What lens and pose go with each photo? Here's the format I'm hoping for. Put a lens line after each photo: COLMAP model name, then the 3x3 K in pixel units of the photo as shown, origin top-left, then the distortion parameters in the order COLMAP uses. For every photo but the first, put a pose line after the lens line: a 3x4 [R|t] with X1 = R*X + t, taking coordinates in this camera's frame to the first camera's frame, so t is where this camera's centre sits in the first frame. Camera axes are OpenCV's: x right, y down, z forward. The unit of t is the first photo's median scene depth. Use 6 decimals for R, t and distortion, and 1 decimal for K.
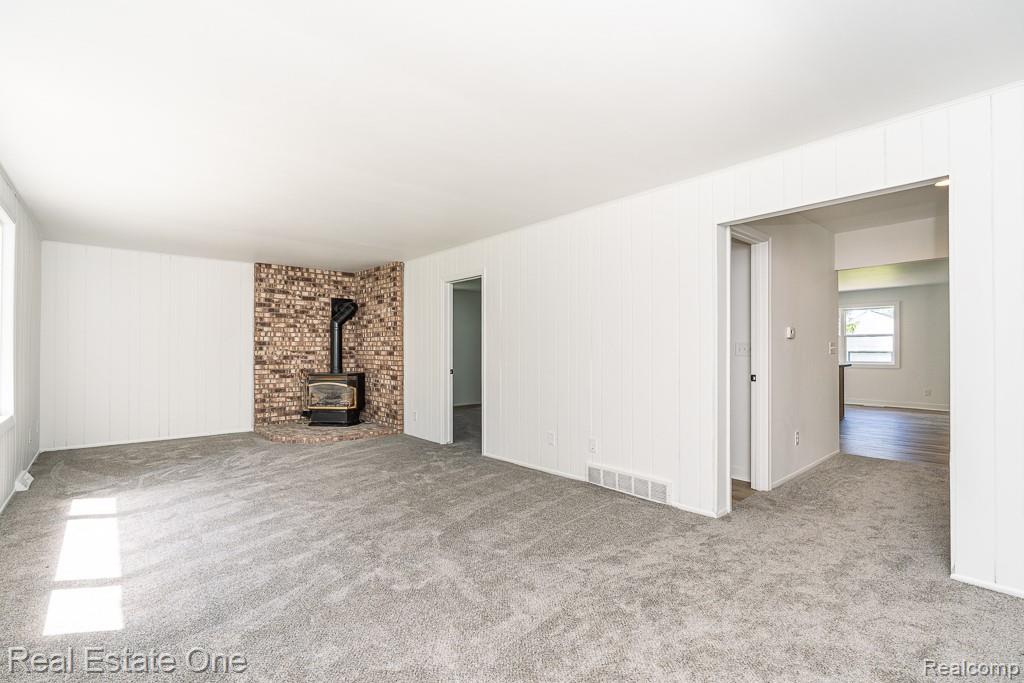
lens RADIAL K [[471.7, 0, 494.3], [0, 471.7, 347.9], [0, 0, 1]] dist [-0.008878, 0.002100]
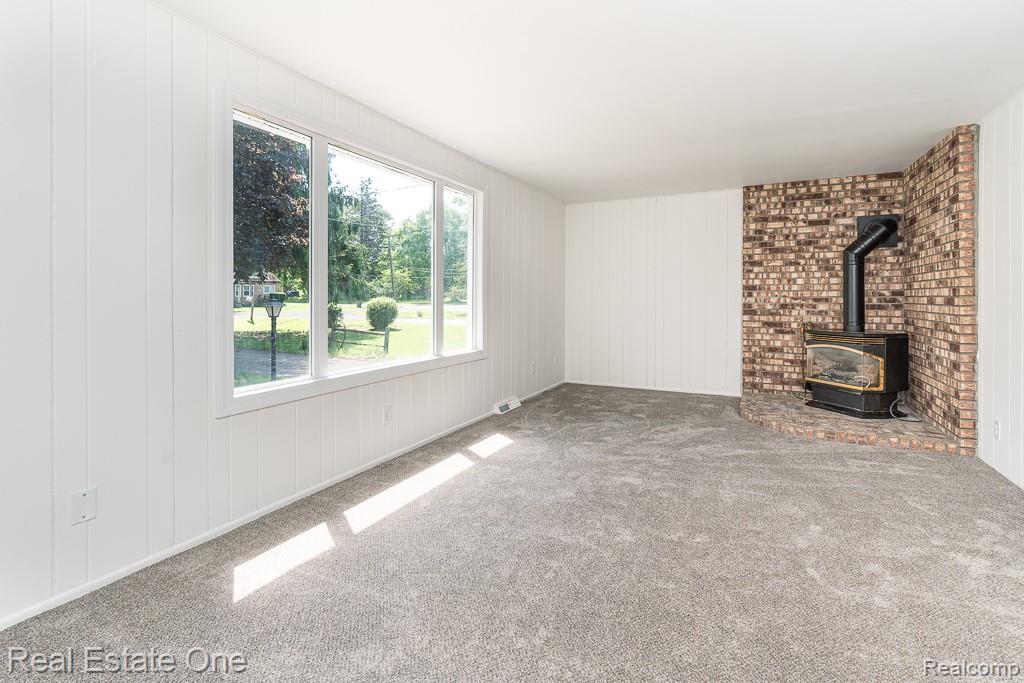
lens RADIAL K [[471.7, 0, 525.1], [0, 471.7, 300.5], [0, 0, 1]] dist [-0.008878, 0.002100]
pose [[0.409101, 0.003040, -0.912484, 0.069024], [0.004535, 0.999975, 0.005364, 0.005428], [0.912478, -0.006332, 0.409077, 0.330261]]
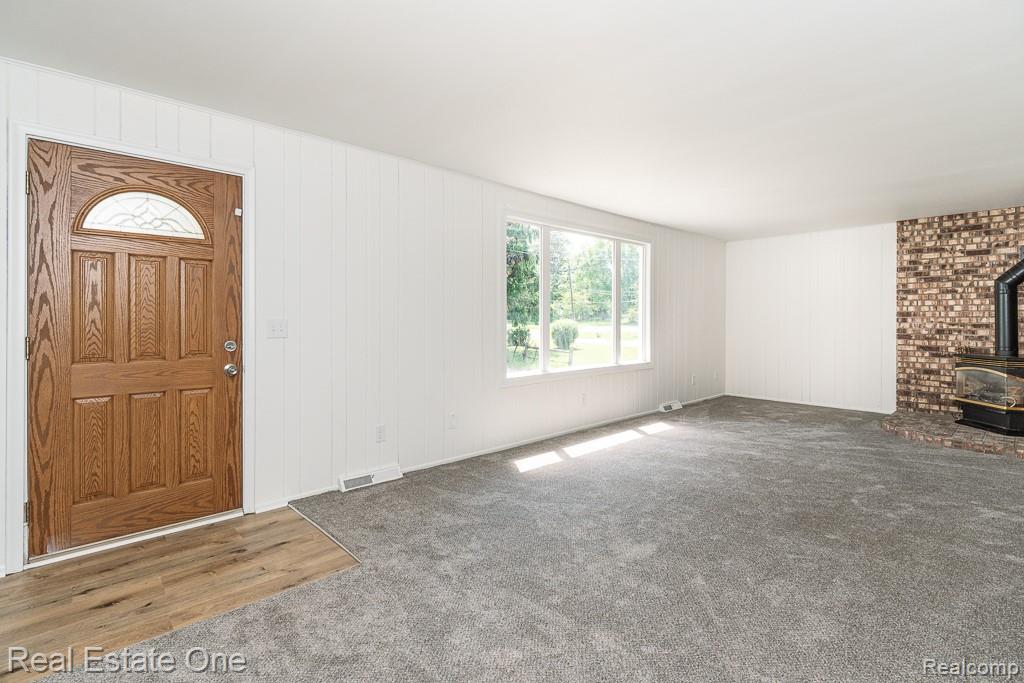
lens RADIAL K [[471.7, 0, 527.5], [0, 471.7, 317.3], [0, 0, 1]] dist [-0.008878, 0.002100]
pose [[0.054369, -0.005664, -0.998505, 0.315331], [0.003244, 0.999980, -0.005495, -0.001811], [0.998516, -0.002940, 0.054387, 0.267325]]
